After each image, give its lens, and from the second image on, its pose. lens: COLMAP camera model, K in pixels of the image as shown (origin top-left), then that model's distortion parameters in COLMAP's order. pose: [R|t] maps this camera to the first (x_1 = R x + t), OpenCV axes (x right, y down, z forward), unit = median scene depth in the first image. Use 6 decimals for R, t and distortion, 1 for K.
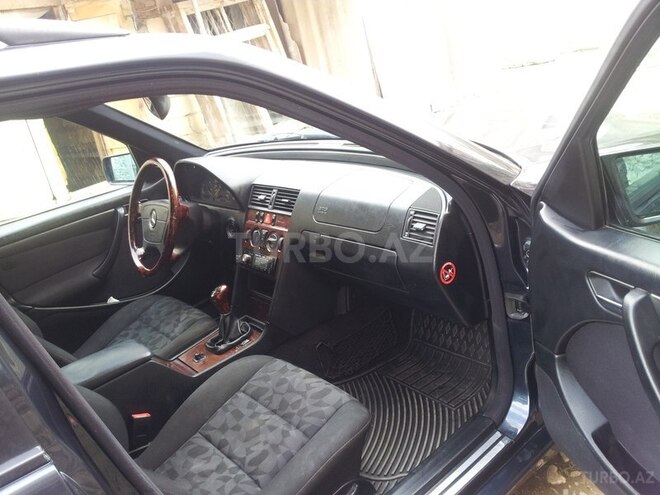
lens RADIAL K [[600.4, 0, 332.7], [0, 600.4, 244.9], [0, 0, 1]] dist [-0.036564, 0.024835]
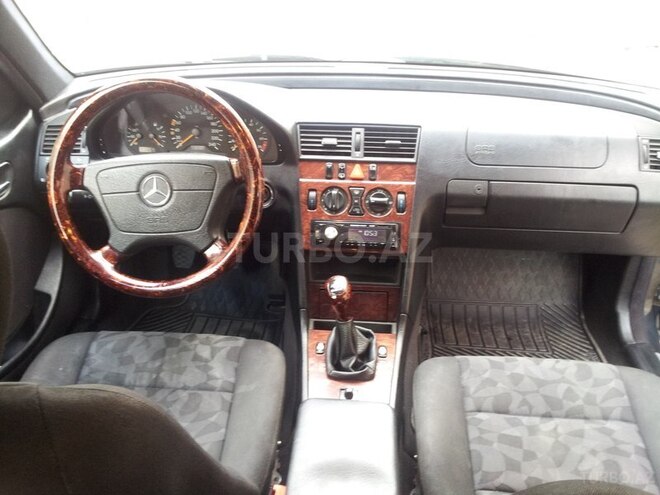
lens RADIAL K [[600.4, 0, 327.6], [0, 600.4, 250.2], [0, 0, 1]] dist [-0.036564, 0.024835]
pose [[0.669107, -0.165084, 0.724598, -0.678027], [0.113038, 0.986278, 0.120321, -0.043148], [-0.734519, 0.001399, 0.678587, 0.587607]]
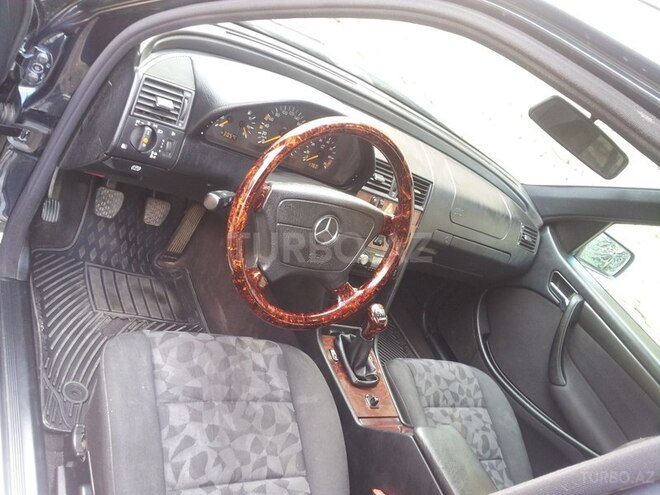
lens RADIAL K [[600.4, 0, 330.4], [0, 600.4, 248.1], [0, 0, 1]] dist [-0.036564, 0.024835]
pose [[0.027673, -0.279148, 0.959849, -0.935586], [-0.280745, 0.919399, 0.275478, -0.203137], [-0.959383, -0.277097, -0.052927, 1.159313]]
